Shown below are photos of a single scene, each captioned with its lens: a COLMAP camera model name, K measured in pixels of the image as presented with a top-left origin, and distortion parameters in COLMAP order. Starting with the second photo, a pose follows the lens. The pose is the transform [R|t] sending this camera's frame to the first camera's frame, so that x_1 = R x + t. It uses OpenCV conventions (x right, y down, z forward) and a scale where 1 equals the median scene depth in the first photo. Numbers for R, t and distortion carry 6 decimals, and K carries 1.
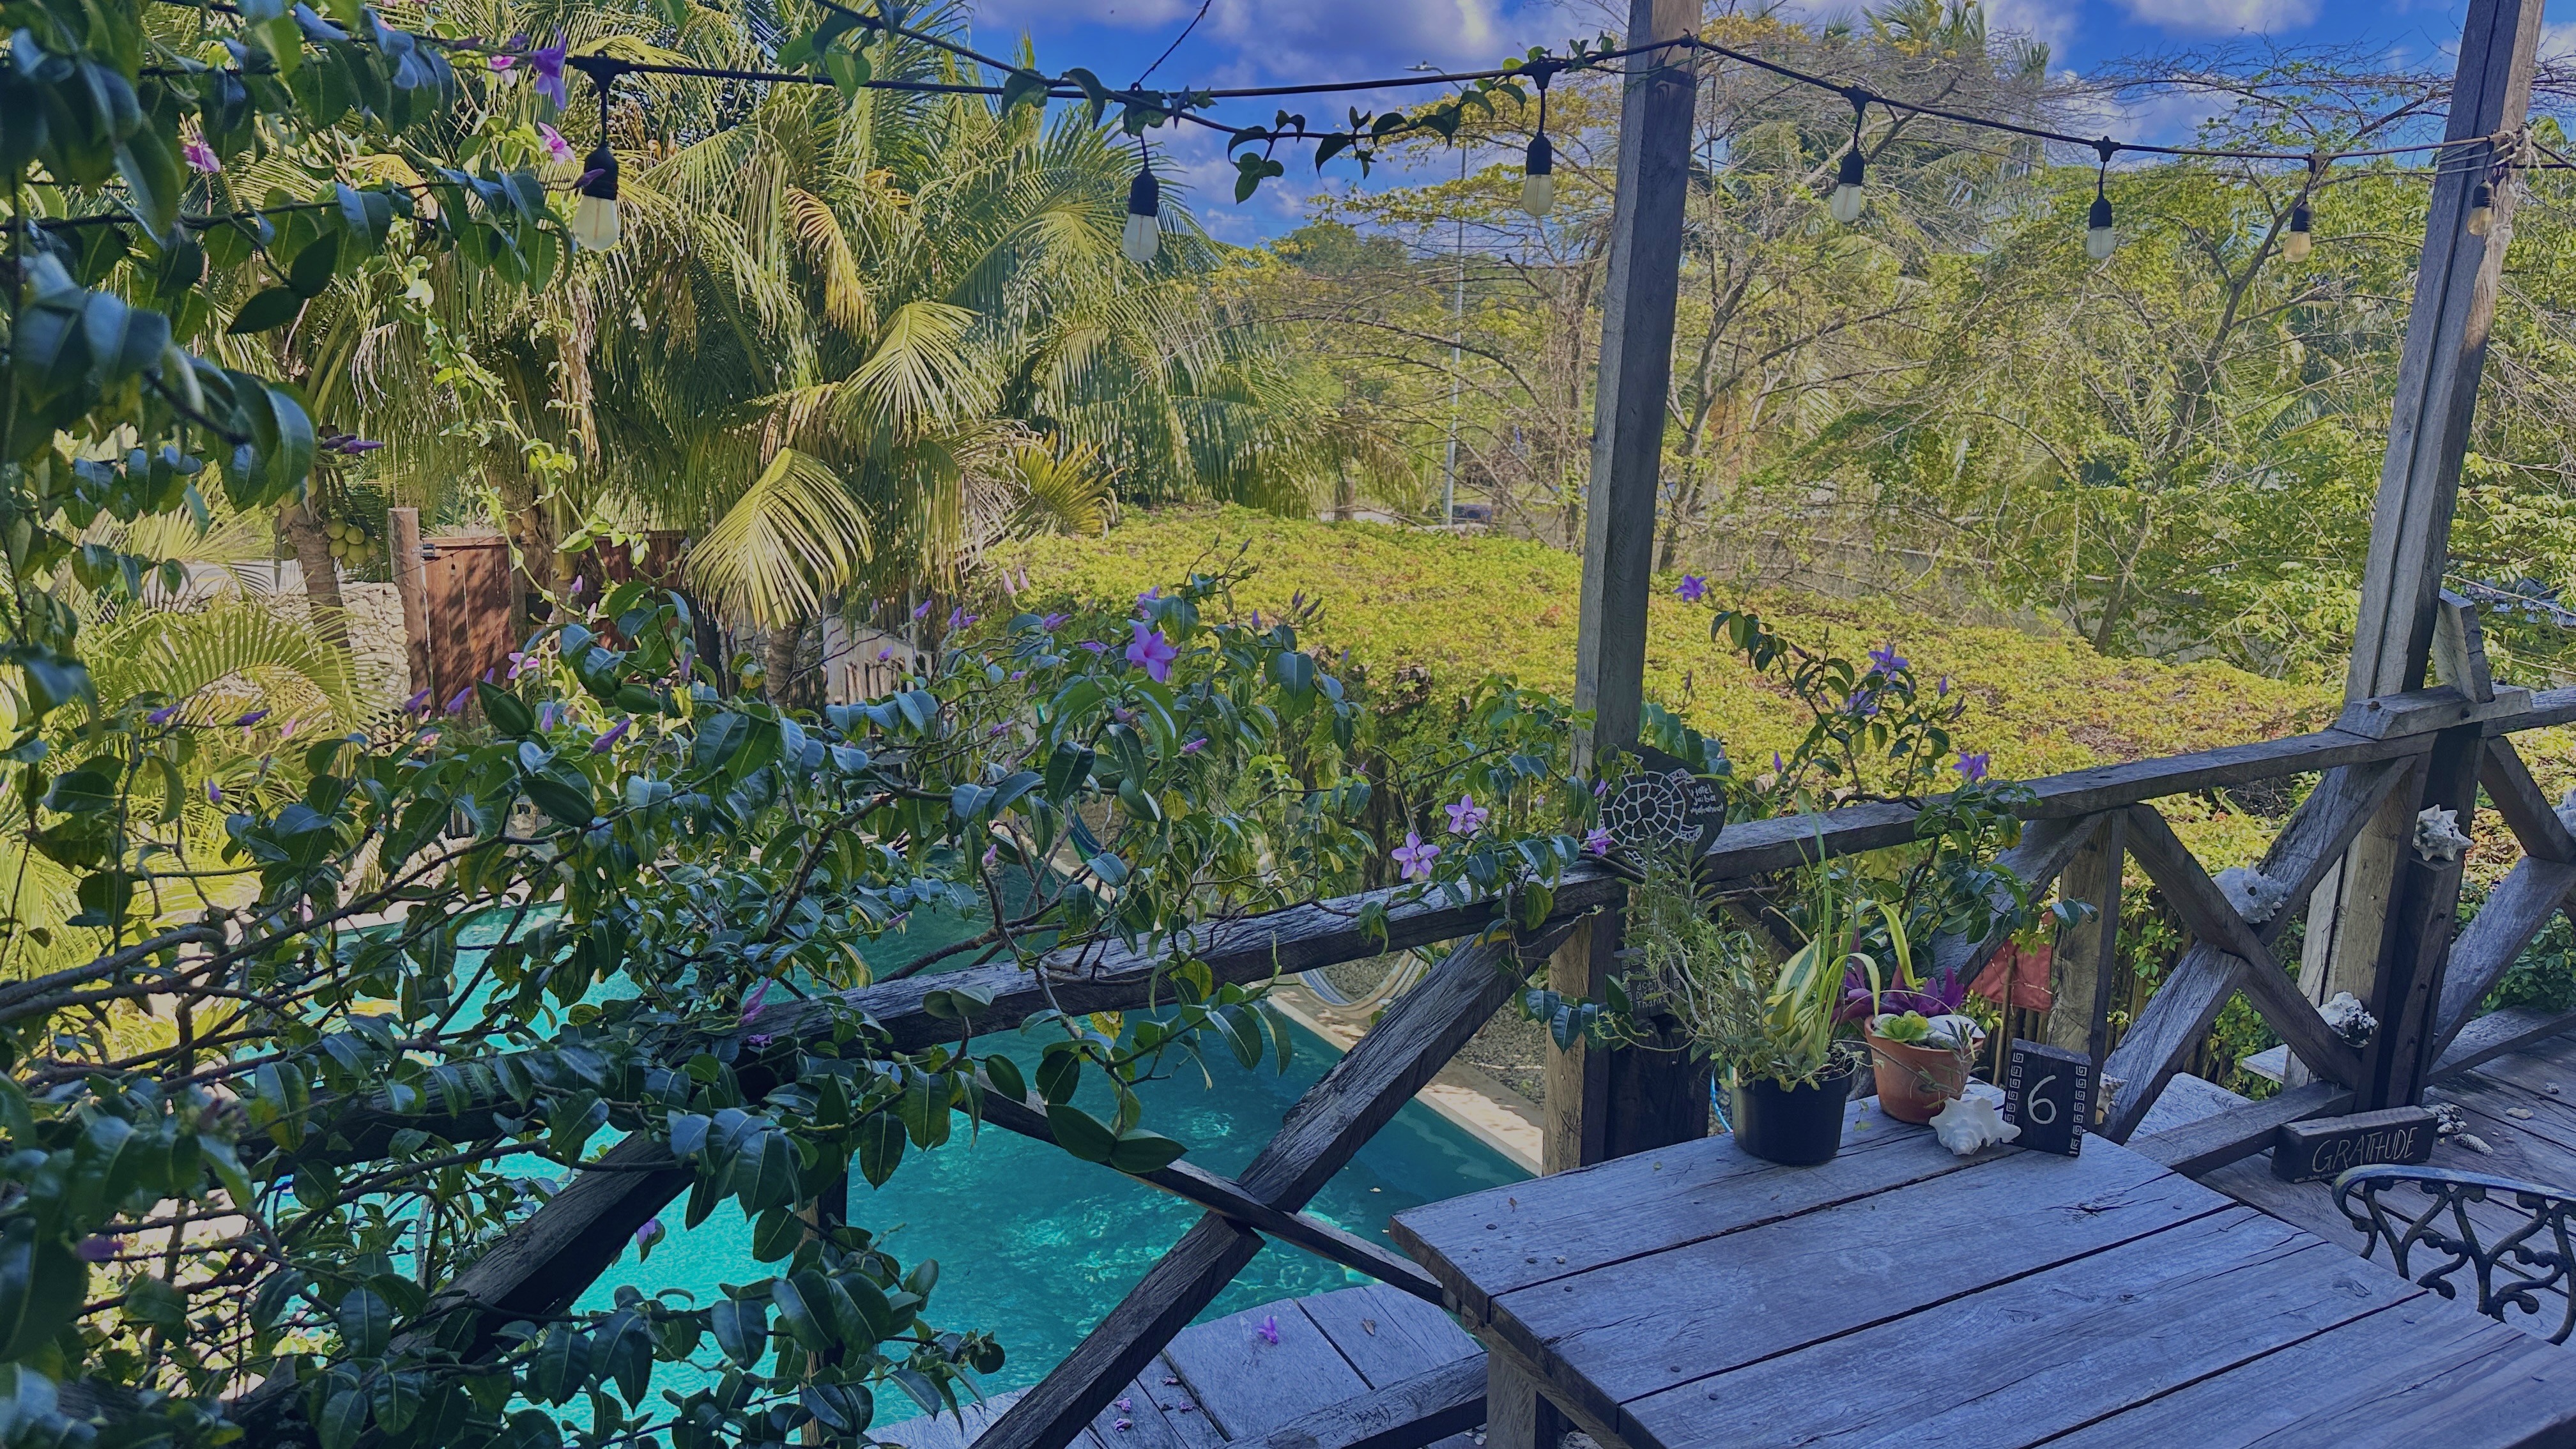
lens RADIAL K [[1803.0, 0, 1291.8], [0, 1803.0, 739.5], [0, 0, 1]] dist [0.140139, -0.230559]
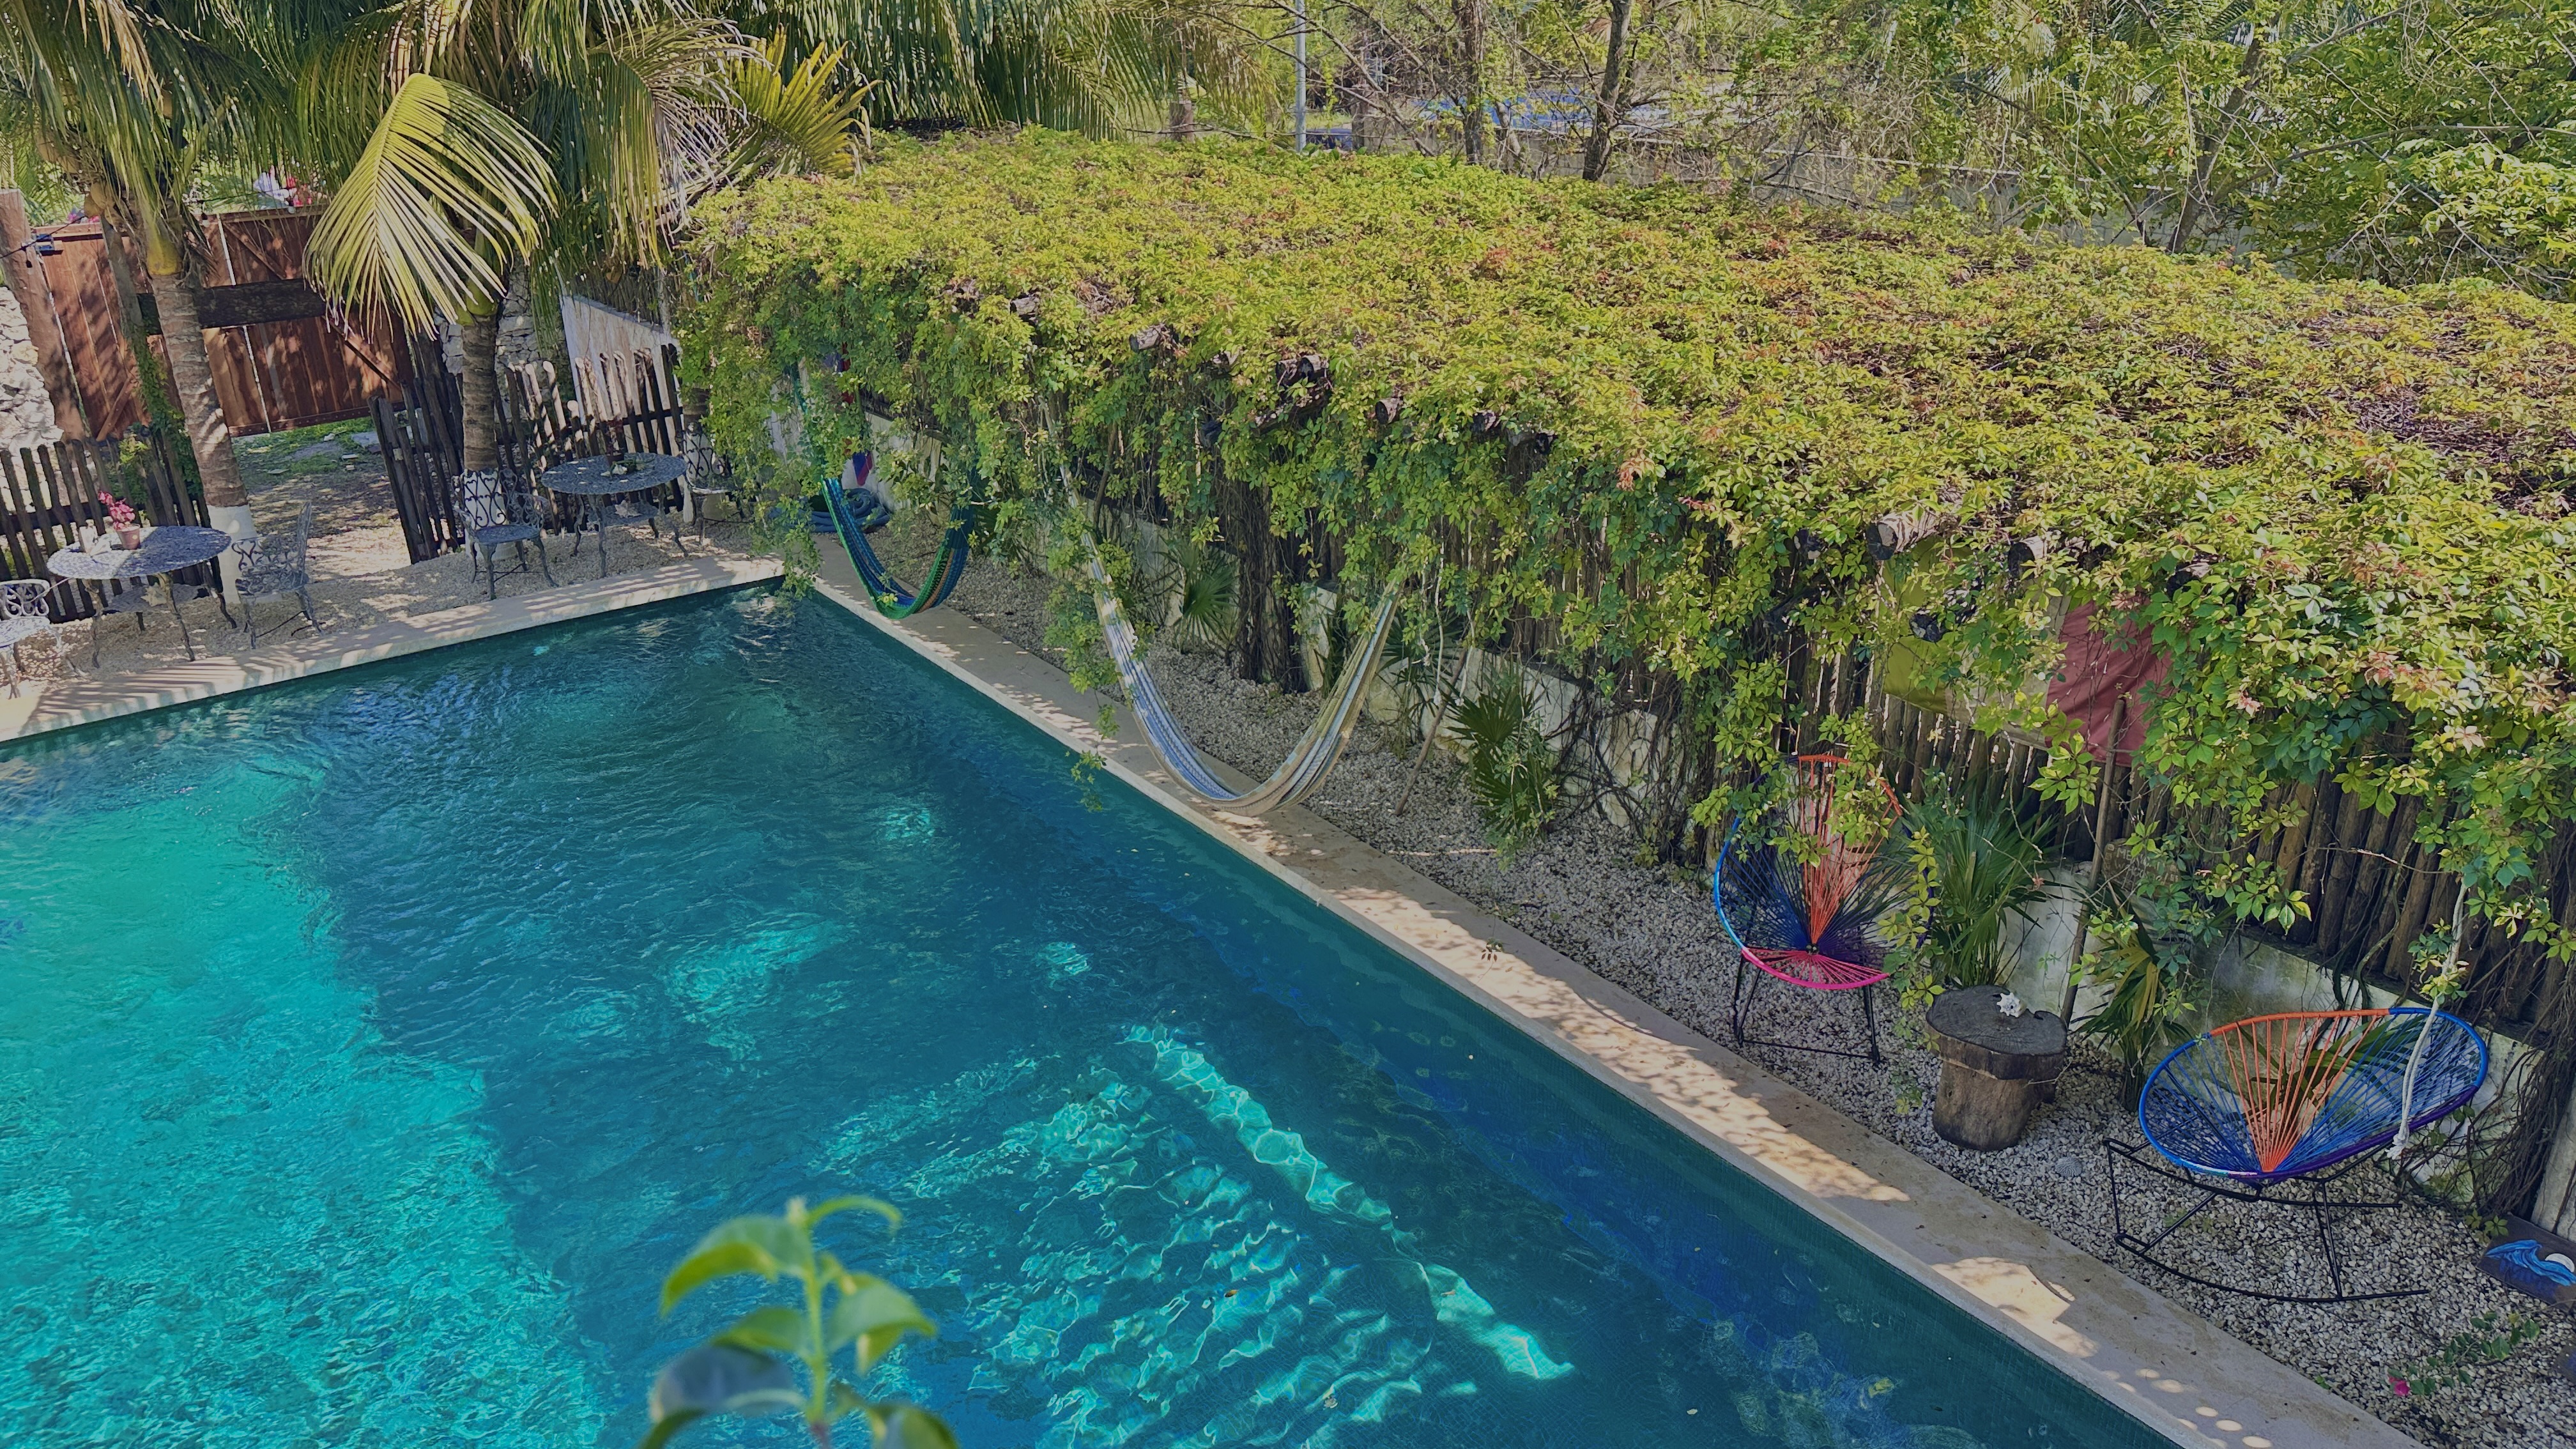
lens RADIAL K [[1789.4, 0, 1290.1], [0, 1789.4, 764.2], [0, 0, 1]] dist [0.139009, -0.157424]
pose [[0.995287, -0.072295, 0.064630, 0.005544], [0.057962, 0.977834, 0.201197, -0.016382], [-0.077743, -0.196503, 0.977416, 0.198259]]
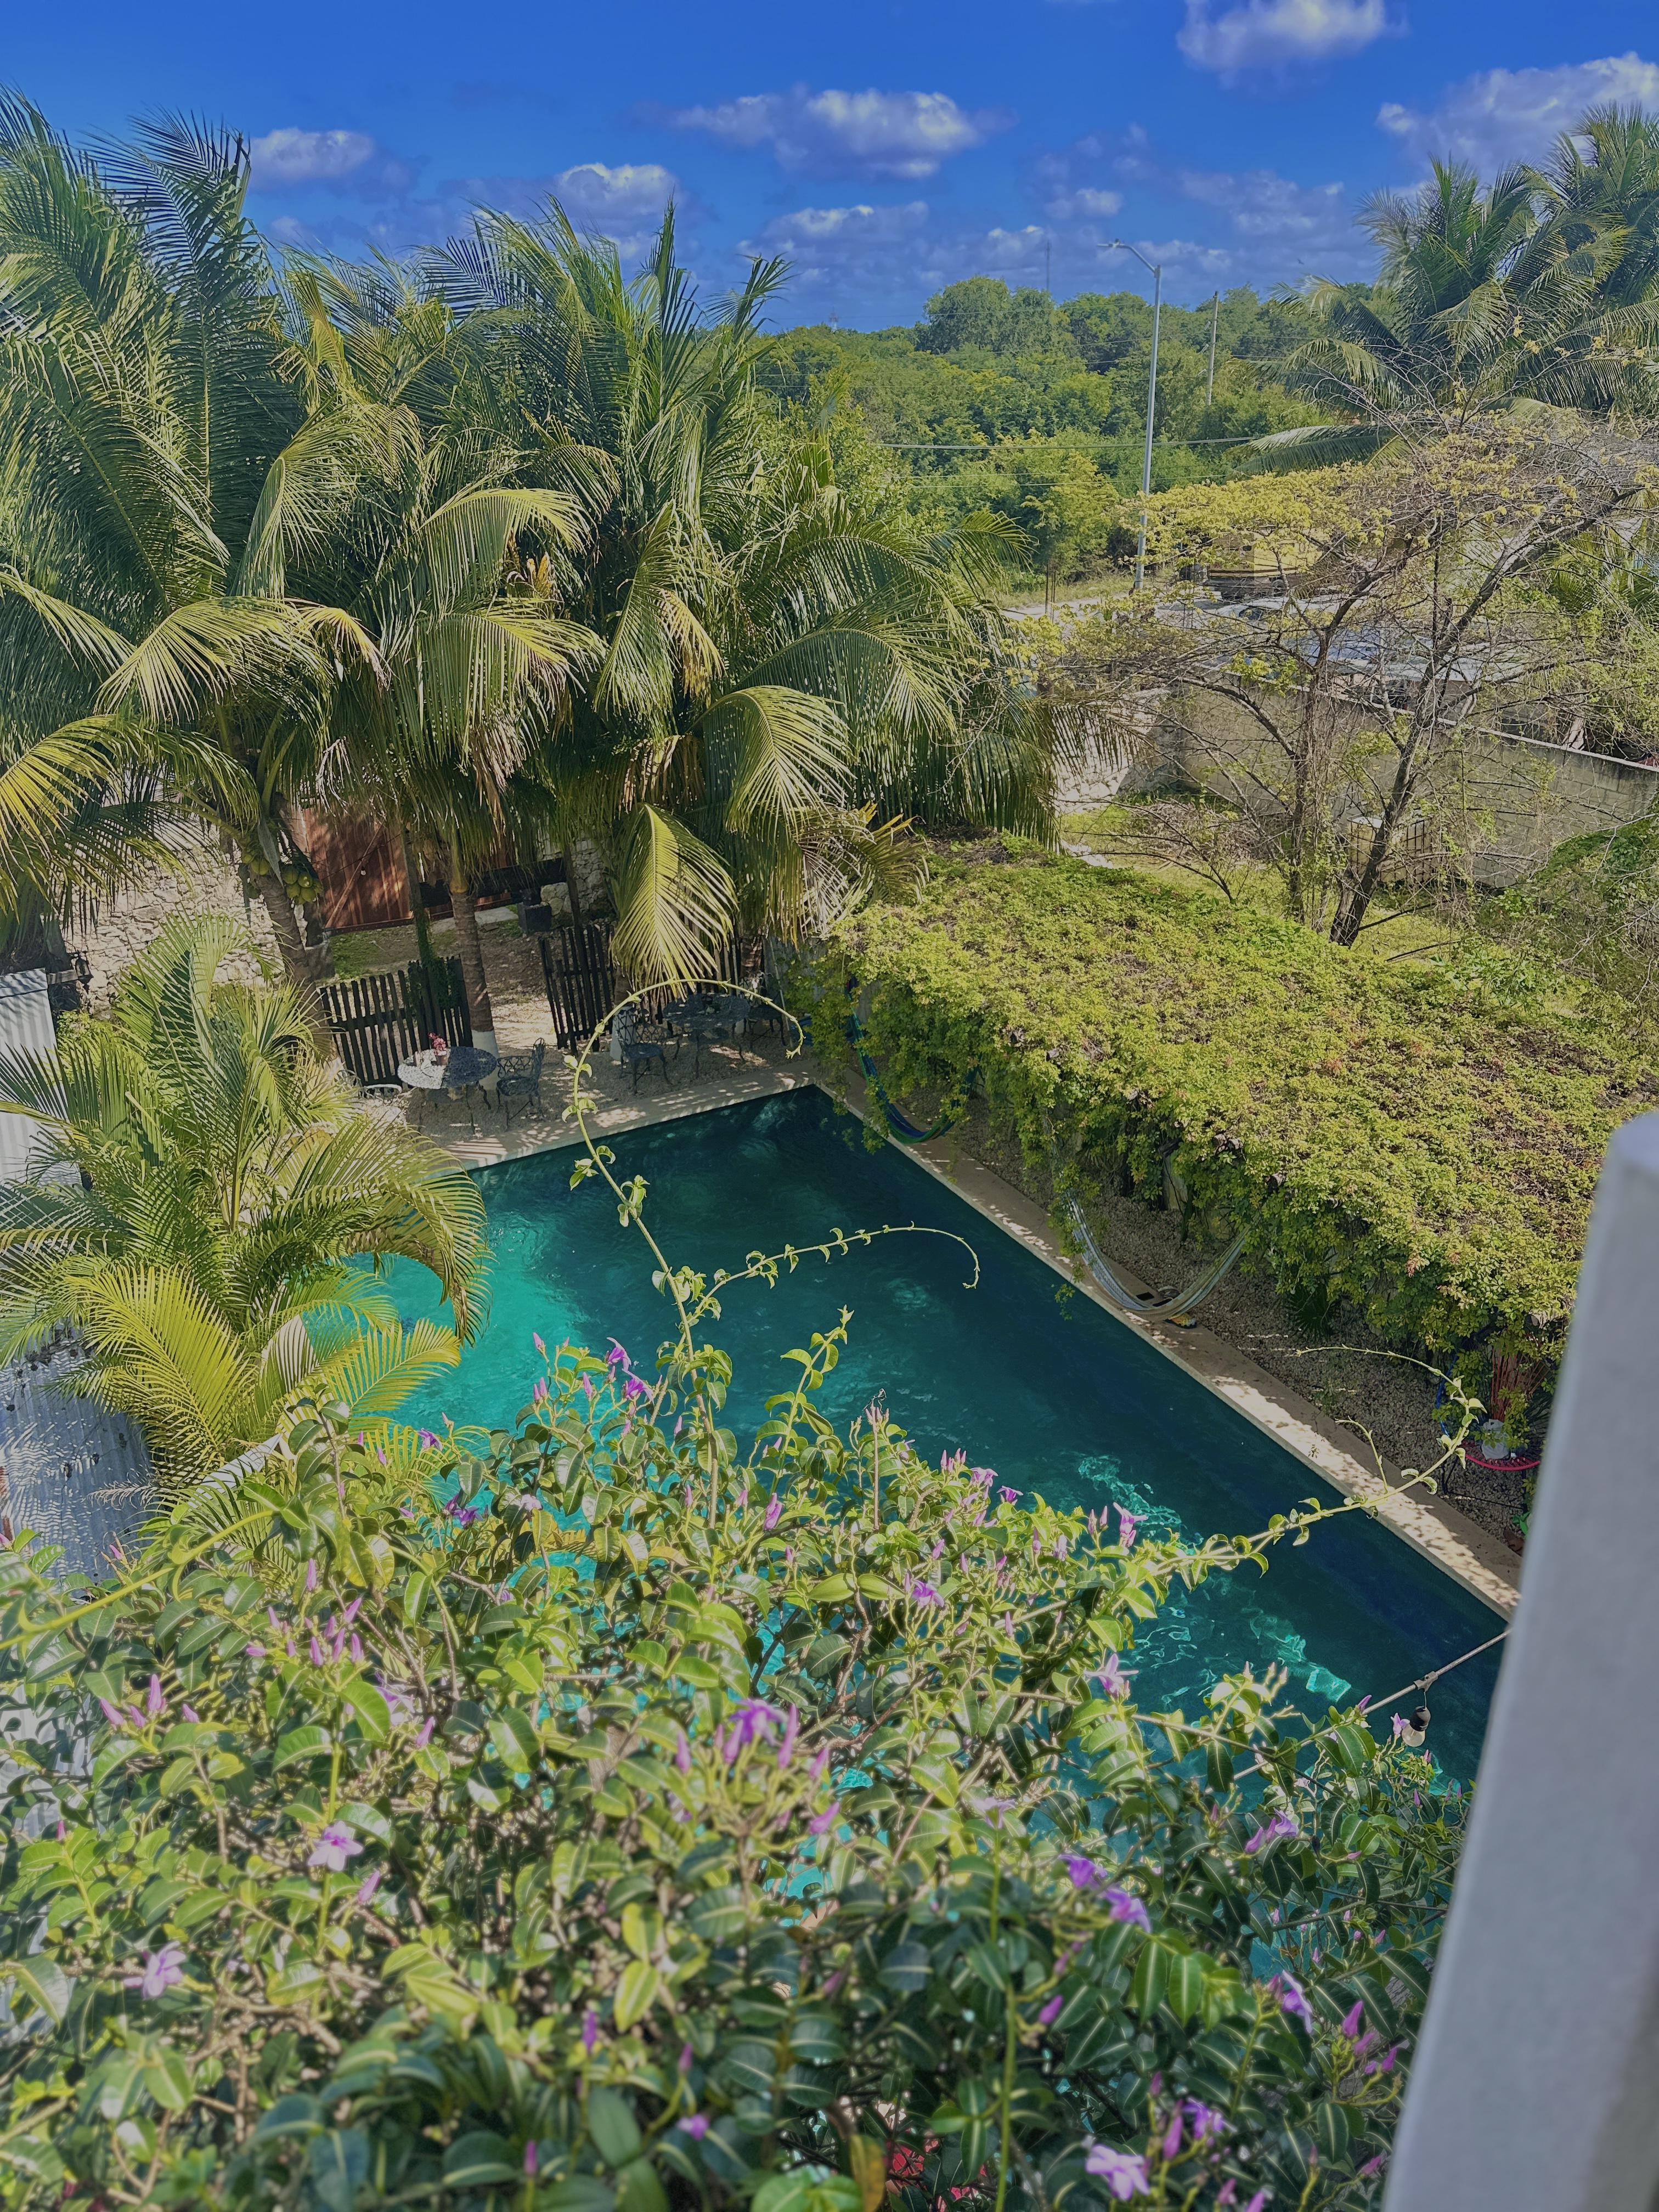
lens RADIAL K [[1548.5, 0, 829.5], [0, 1548.5, 1106.0], [0, 0, 1]] dist [0.158036, -0.332335]
pose [[0.997401, -0.015127, -0.070440, -0.083595], [0.030546, 0.974272, 0.223296, -0.195467], [0.065250, -0.224868, 0.972202, -0.051785]]
